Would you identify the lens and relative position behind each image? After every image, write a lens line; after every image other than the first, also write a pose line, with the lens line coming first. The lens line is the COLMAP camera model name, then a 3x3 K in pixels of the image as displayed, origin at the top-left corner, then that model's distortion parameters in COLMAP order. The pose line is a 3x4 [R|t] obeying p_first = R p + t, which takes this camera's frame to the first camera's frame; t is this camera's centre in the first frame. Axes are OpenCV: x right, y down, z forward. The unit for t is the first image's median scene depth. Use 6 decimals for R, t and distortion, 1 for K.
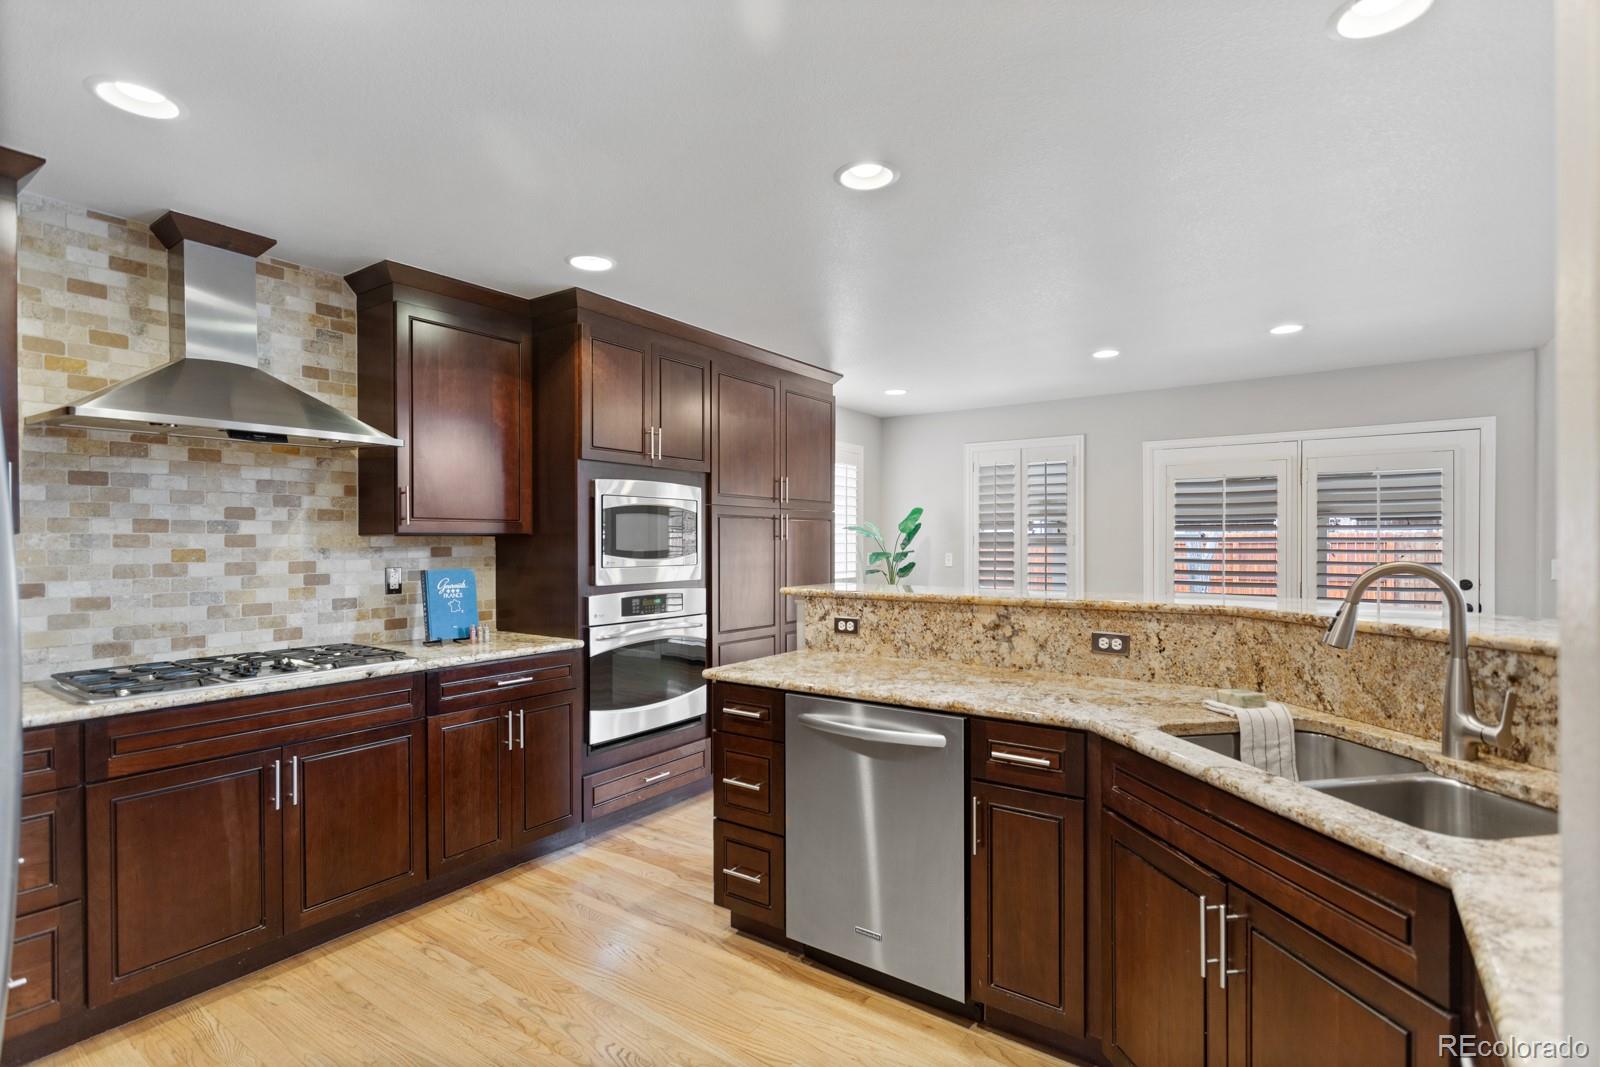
lens RADIAL K [[771.0, 0, 797.7], [0, 771.0, 548.6], [0, 0, 1]] dist [-0.000449, 0.001366]
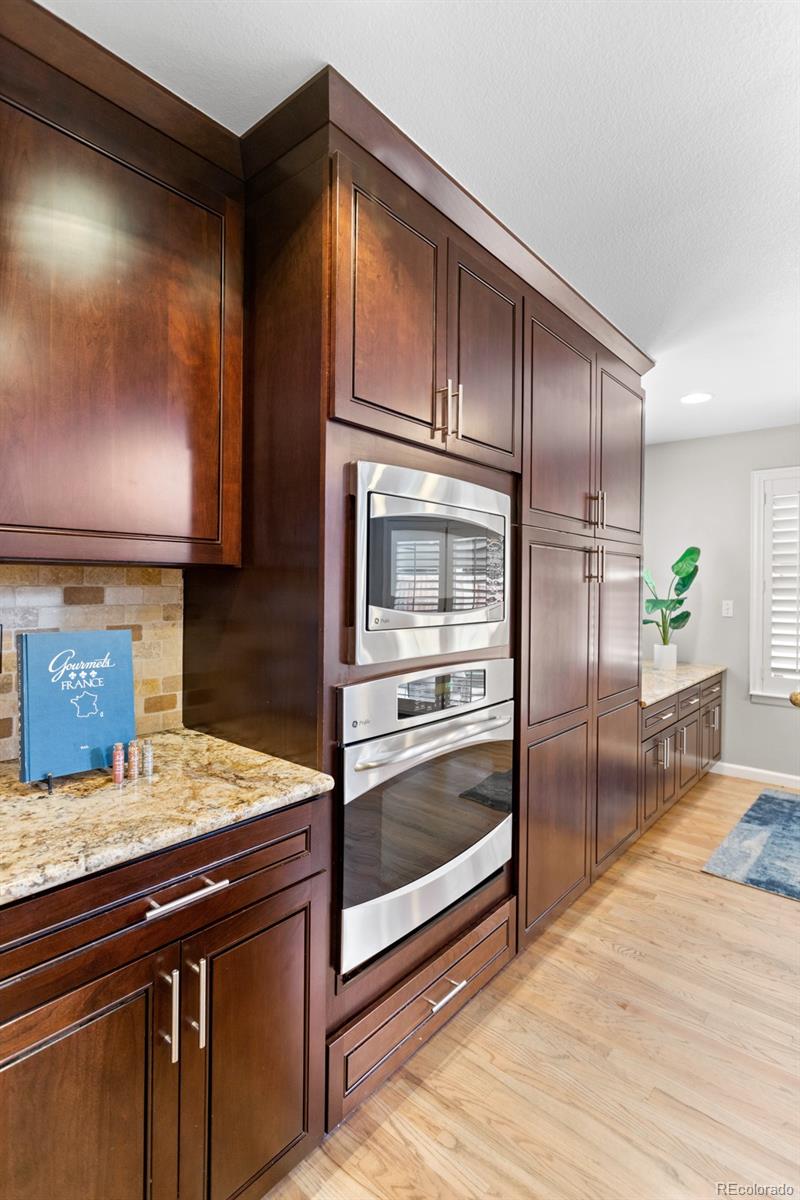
lens RADIAL K [[578.2, 0, 386.3], [0, 578.2, 584.7], [0, 0, 1]] dist [-0.000449, 0.001366]
pose [[0.993422, 0.011632, -0.113915, -0.219247], [-0.012707, 0.999881, -0.008708, -0.003131], [0.113800, 0.010099, 0.993452, 0.682404]]
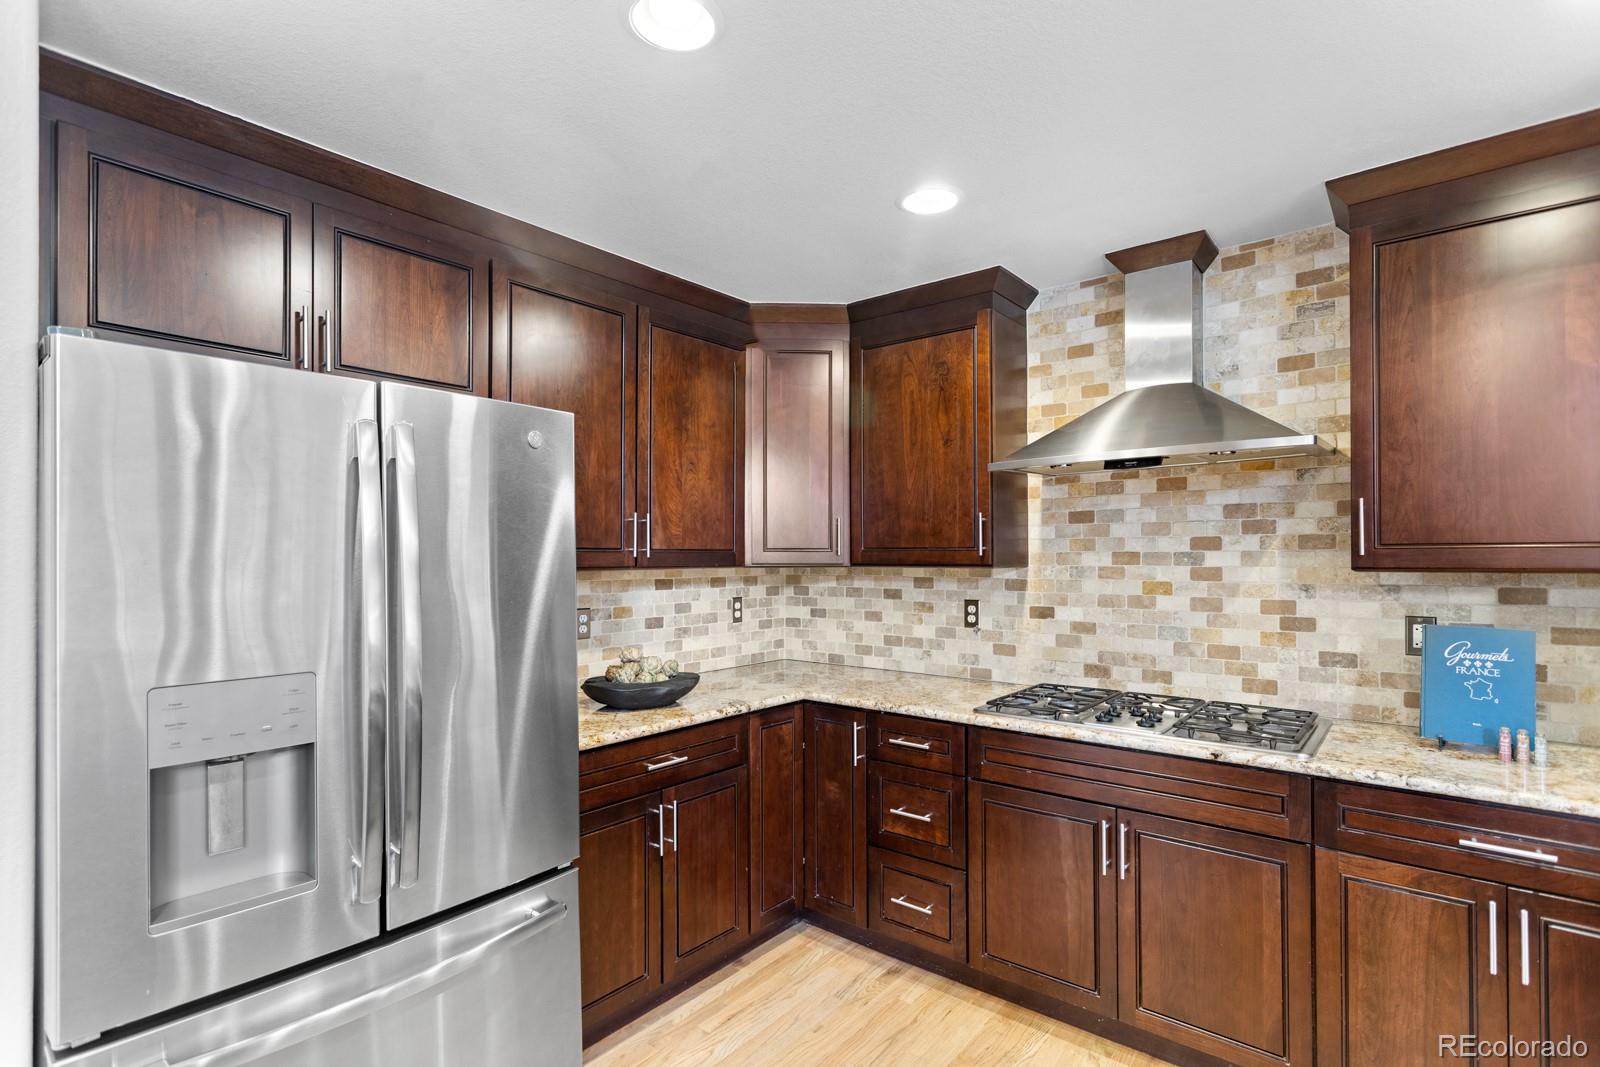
lens RADIAL K [[771.0, 0, 808.4], [0, 771.0, 548.8], [0, 0, 1]] dist [-0.000449, 0.001366]
pose [[-0.074189, -0.004899, -0.997232, 0.199223], [-0.005510, 0.999975, -0.004503, -0.030241], [0.997229, 0.005161, -0.074214, 0.555260]]
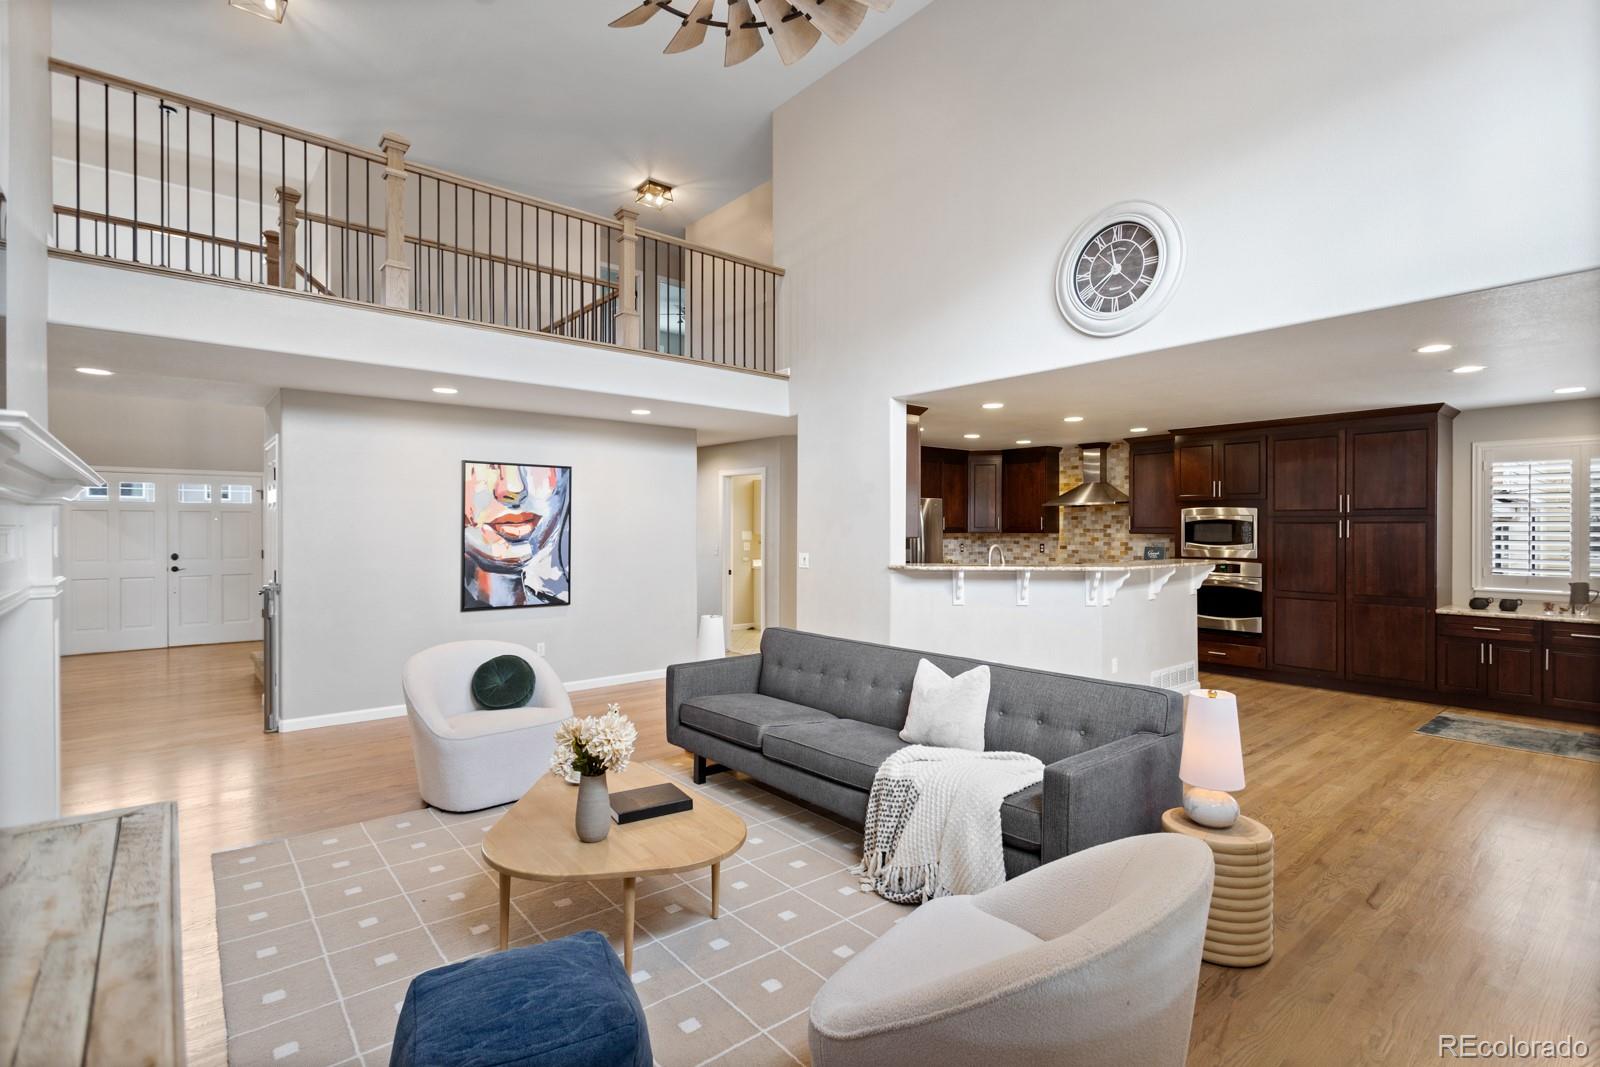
lens RADIAL K [[771.0, 0, 797.7], [0, 771.0, 530.5], [0, 0, 1]] dist [-0.000449, 0.001366]
pose [[-0.267244, 0.004161, -0.963620, 2.474344], [-0.008871, 0.999938, 0.006777, -0.036155], [0.963588, 0.010359, -0.267190, 0.572589]]
